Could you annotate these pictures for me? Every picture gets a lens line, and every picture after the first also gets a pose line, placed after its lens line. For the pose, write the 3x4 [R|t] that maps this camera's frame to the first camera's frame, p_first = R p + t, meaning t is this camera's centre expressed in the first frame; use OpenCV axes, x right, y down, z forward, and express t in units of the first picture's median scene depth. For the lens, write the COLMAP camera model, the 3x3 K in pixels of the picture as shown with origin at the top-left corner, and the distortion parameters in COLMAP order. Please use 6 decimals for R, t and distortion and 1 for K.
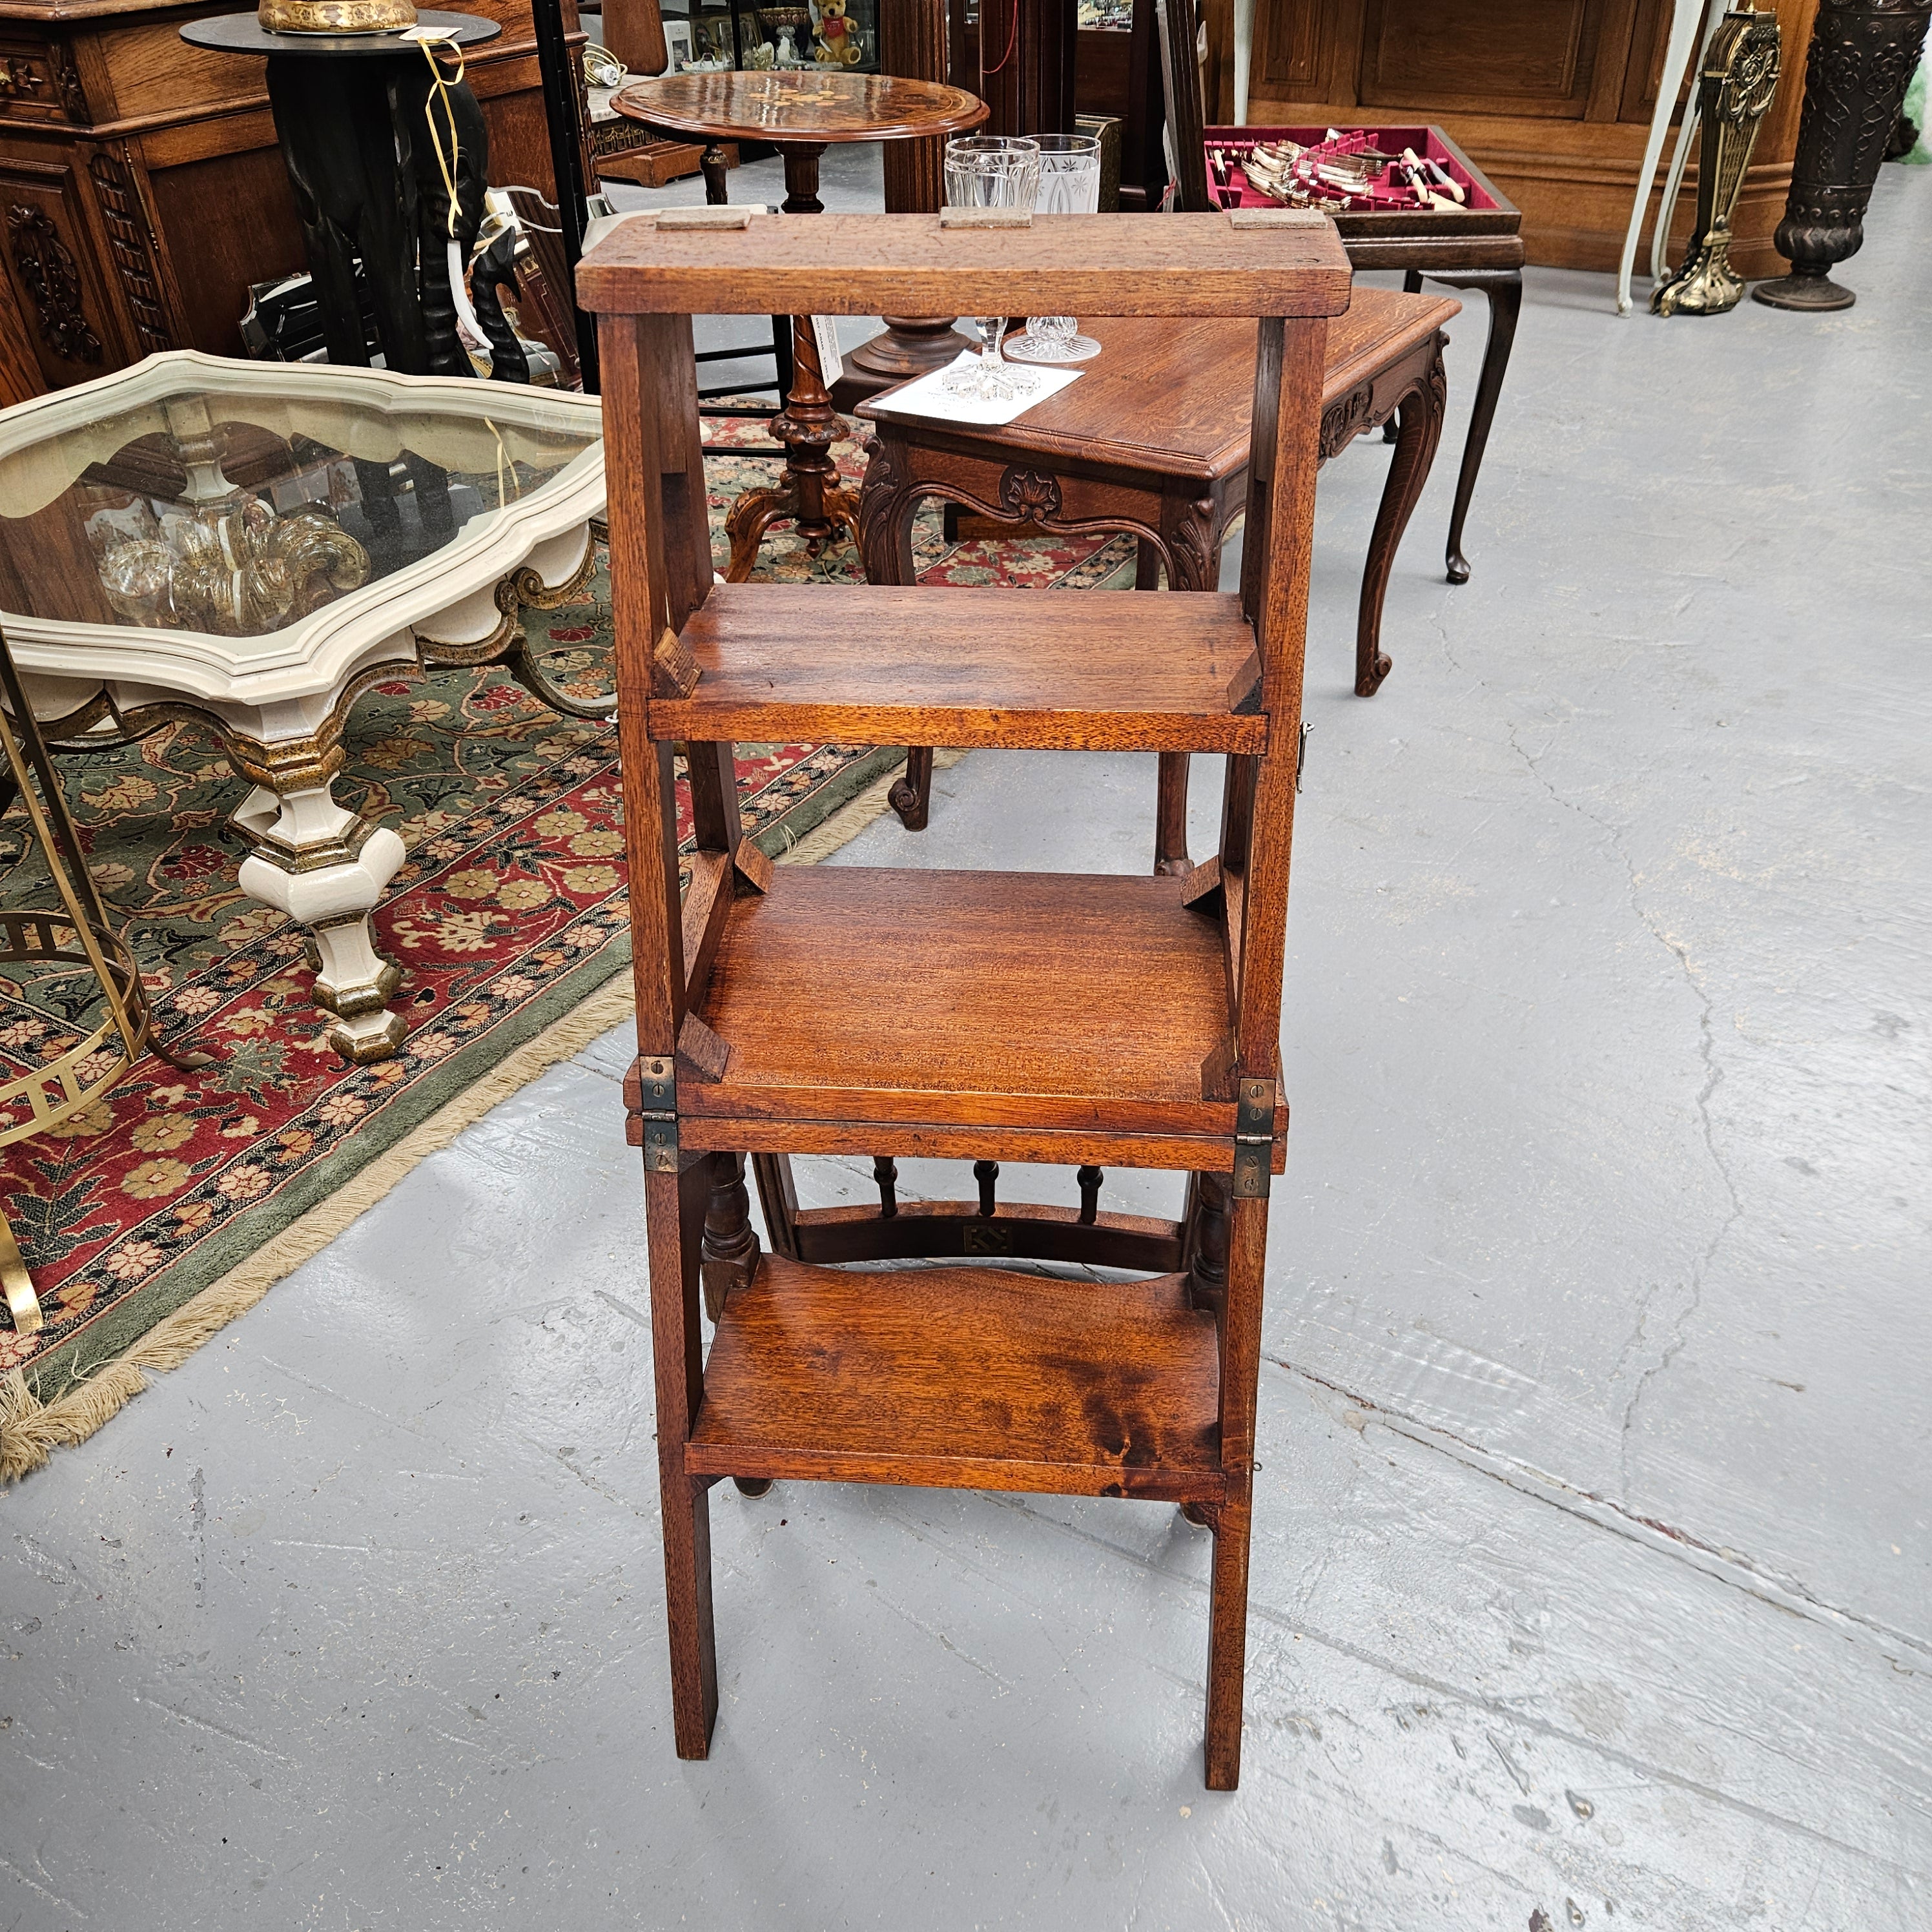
lens RADIAL K [[1734.9, 0, 968.9], [0, 1734.9, 977.2], [0, 0, 1]] dist [0.067346, -0.061580]
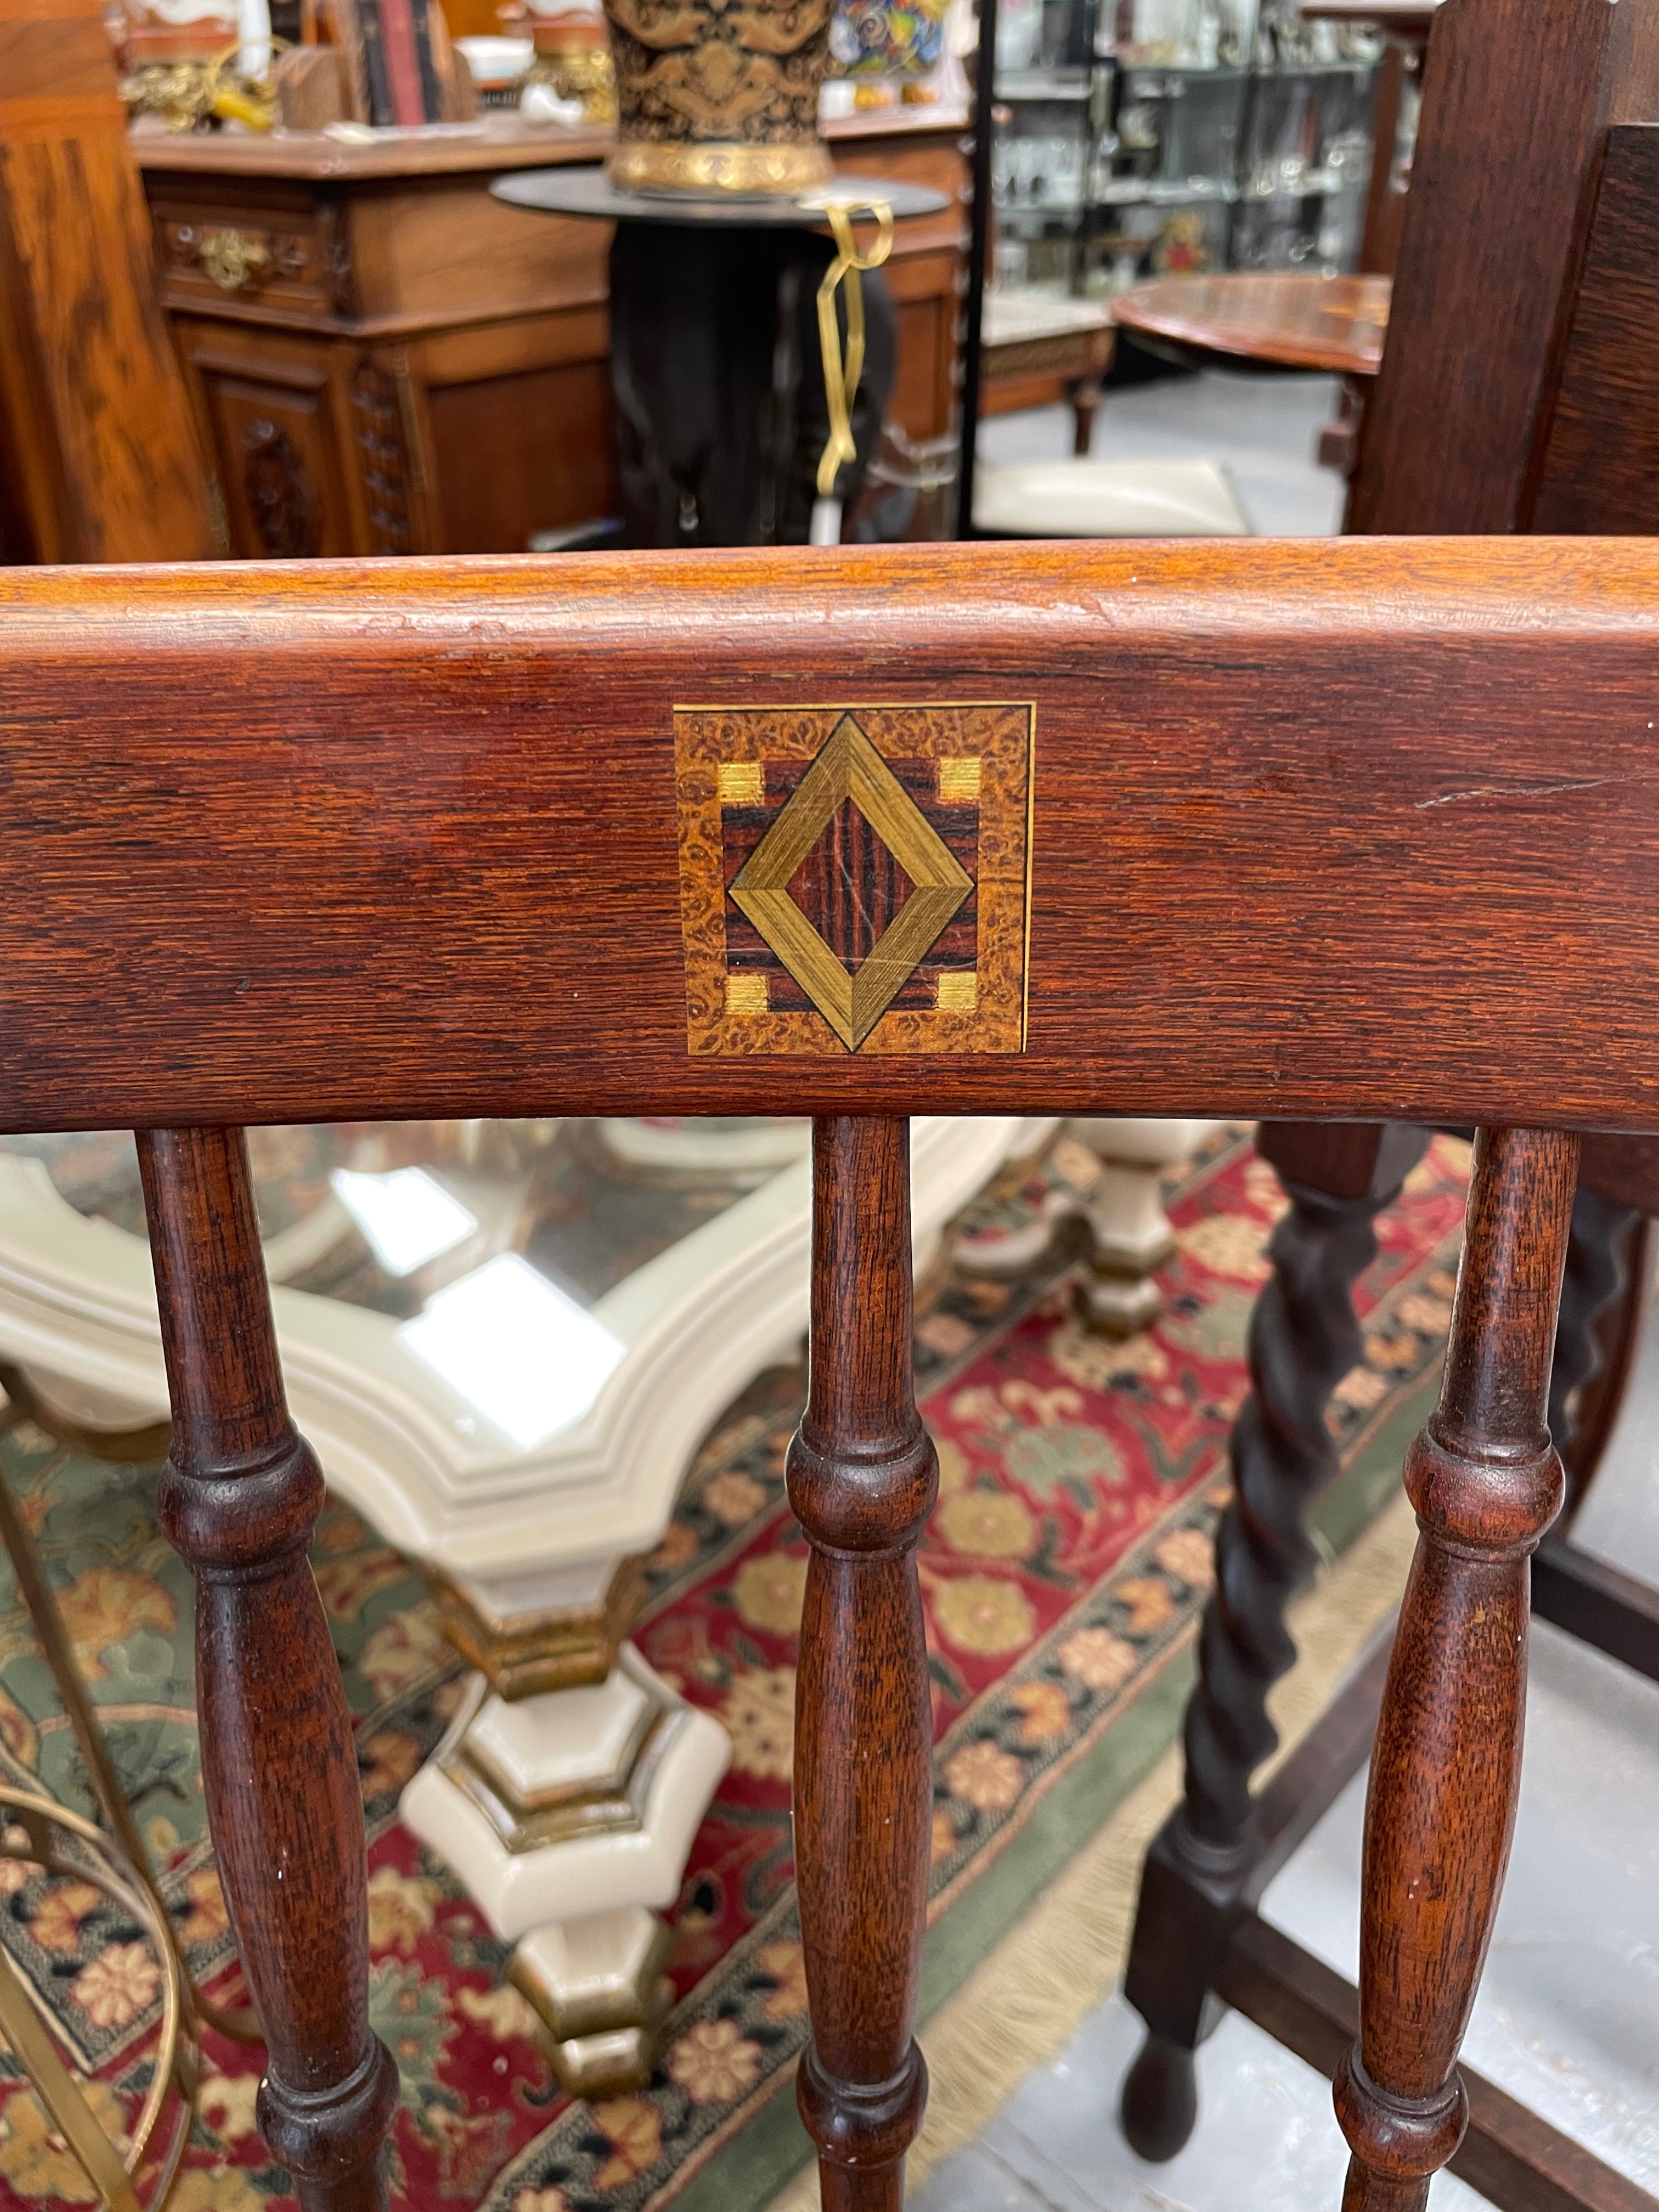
lens RADIAL K [[1725.4, 0, 819.4], [0, 1725.4, 1100.6], [0, 0, 1]] dist [0.031917, -0.055331]
pose [[0.980603, 0.110883, -0.161624, -0.203466], [-0.118807, 0.992104, -0.040187, -0.200621], [0.155892, 0.058609, 0.986034, 0.438204]]
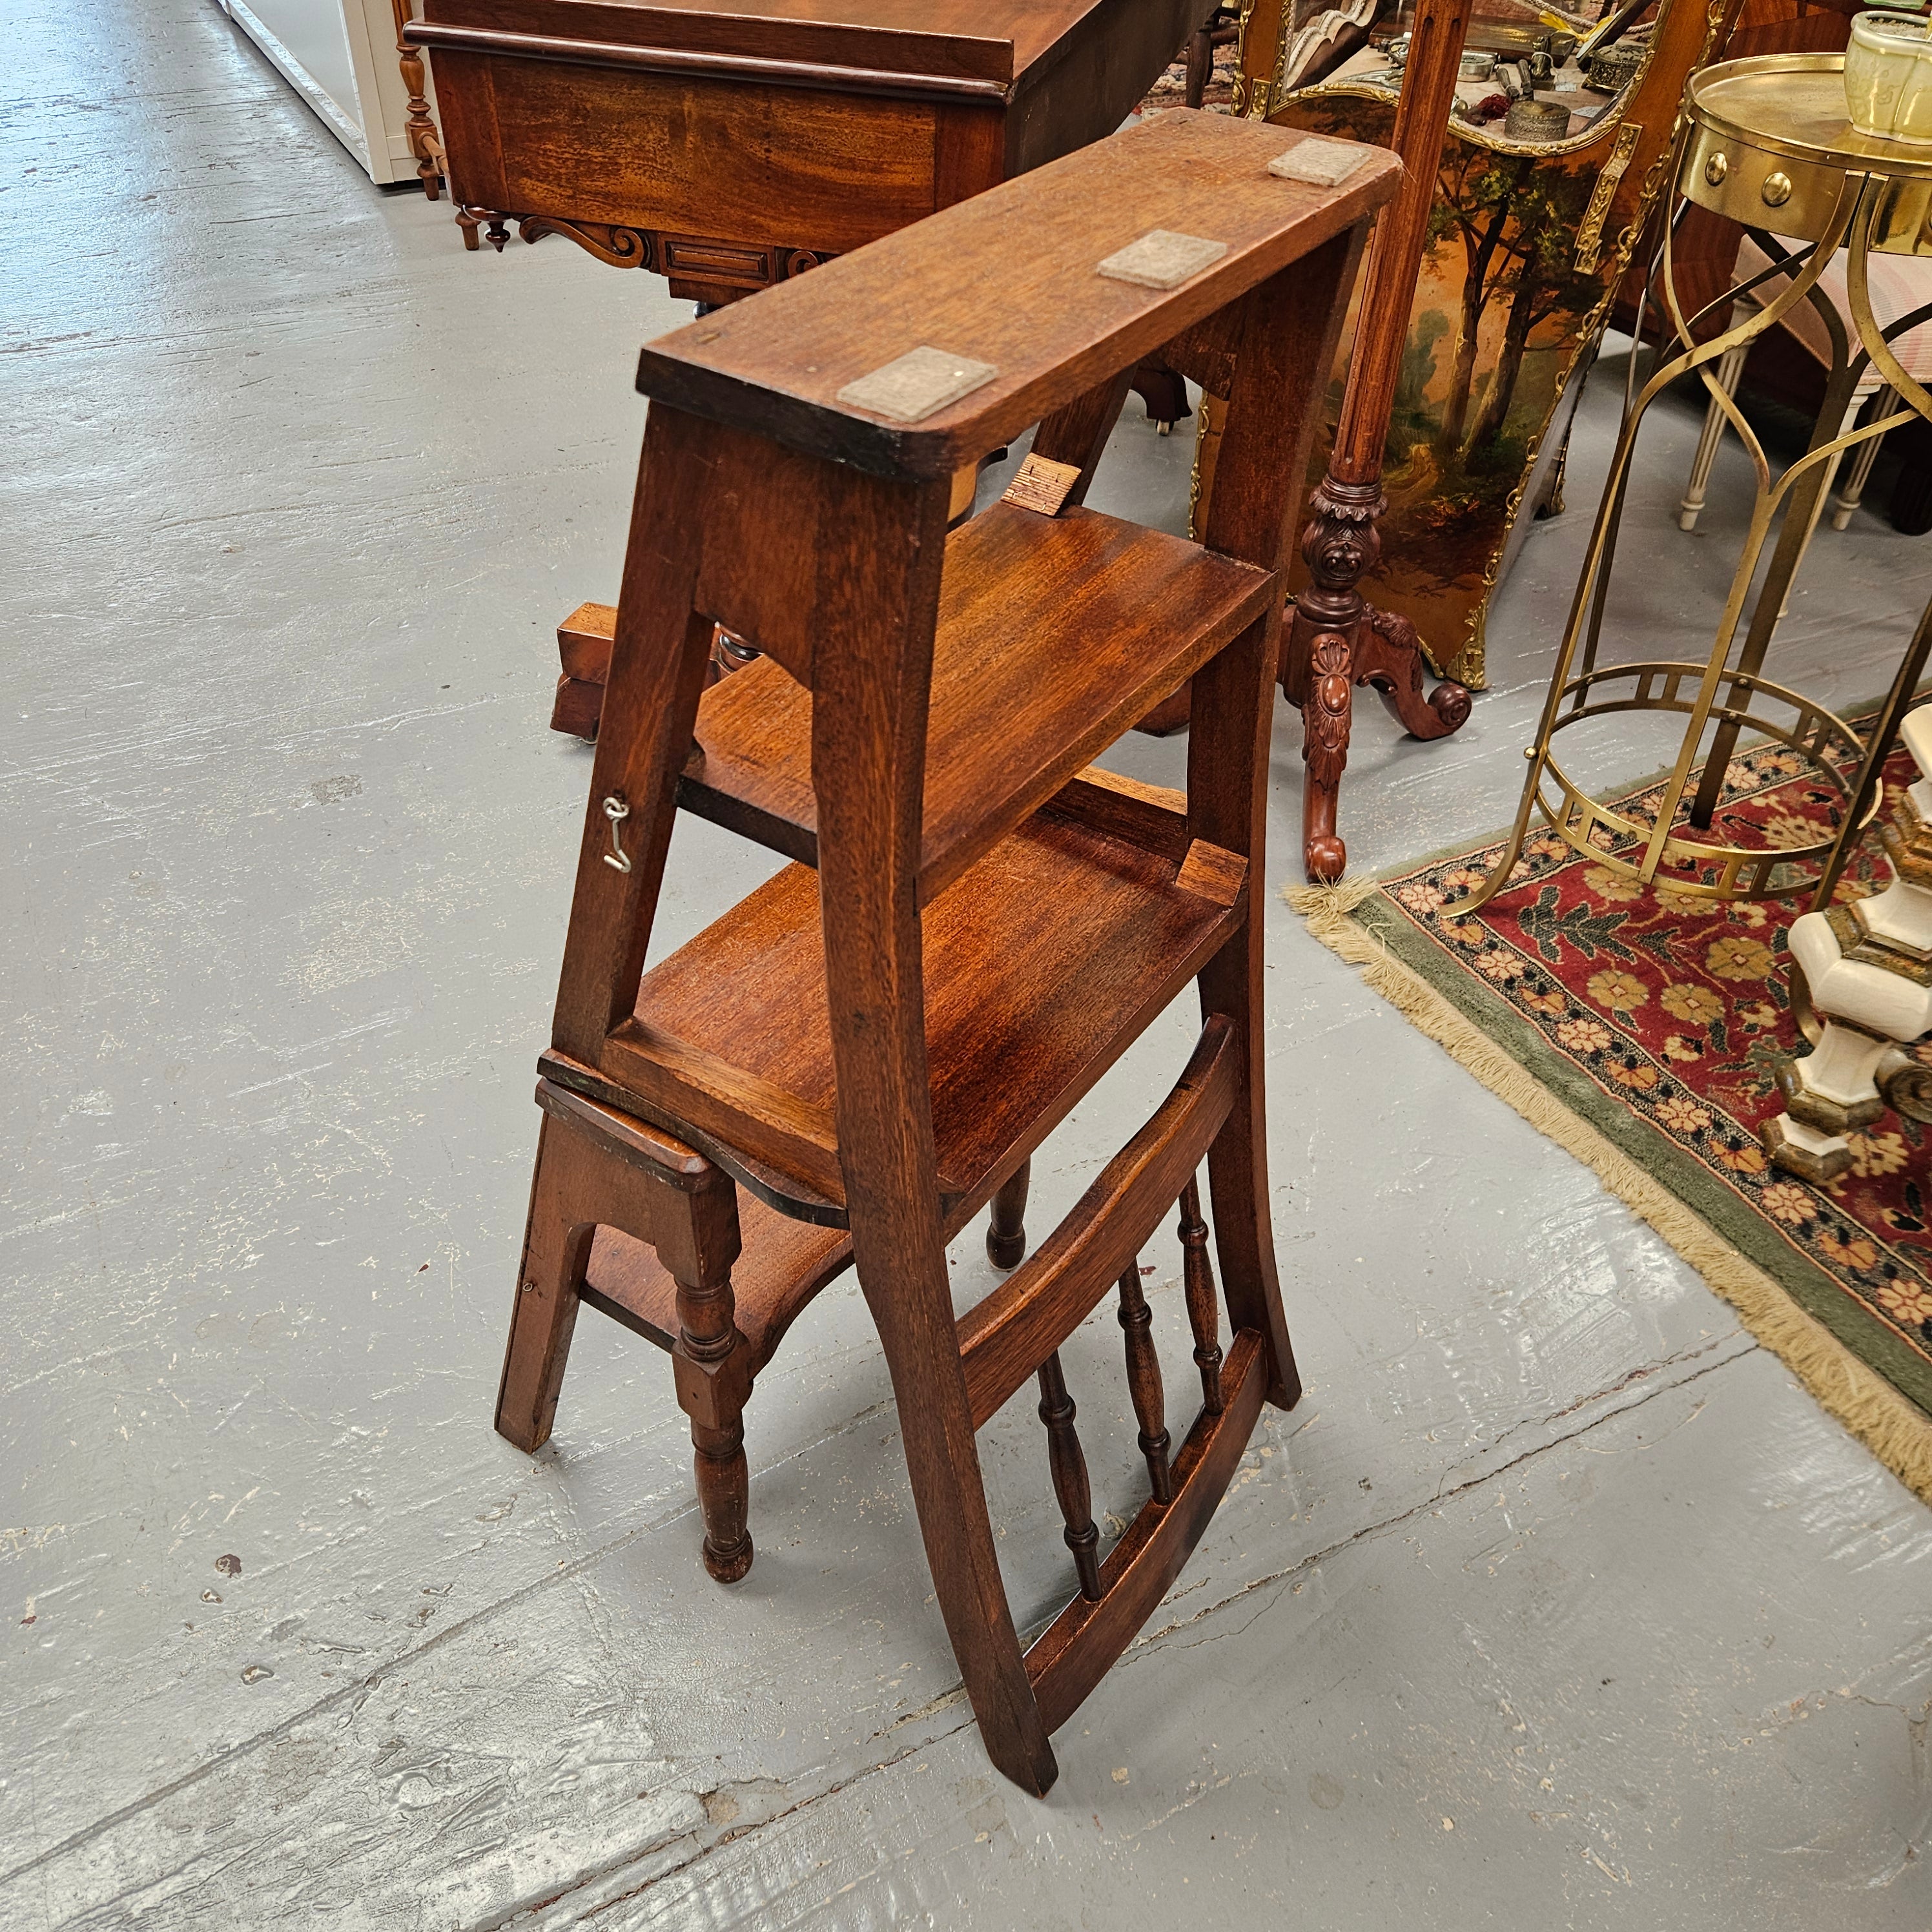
lens RADIAL K [[1734.9, 0, 953.7], [0, 1734.9, 950.3], [0, 0, 1]] dist [0.067346, -0.061580]
pose [[-0.508652, 0.557497, -0.656102, 0.331884], [-0.502751, 0.426305, 0.752001, -0.392036], [0.698938, 0.712363, 0.063441, 0.528223]]
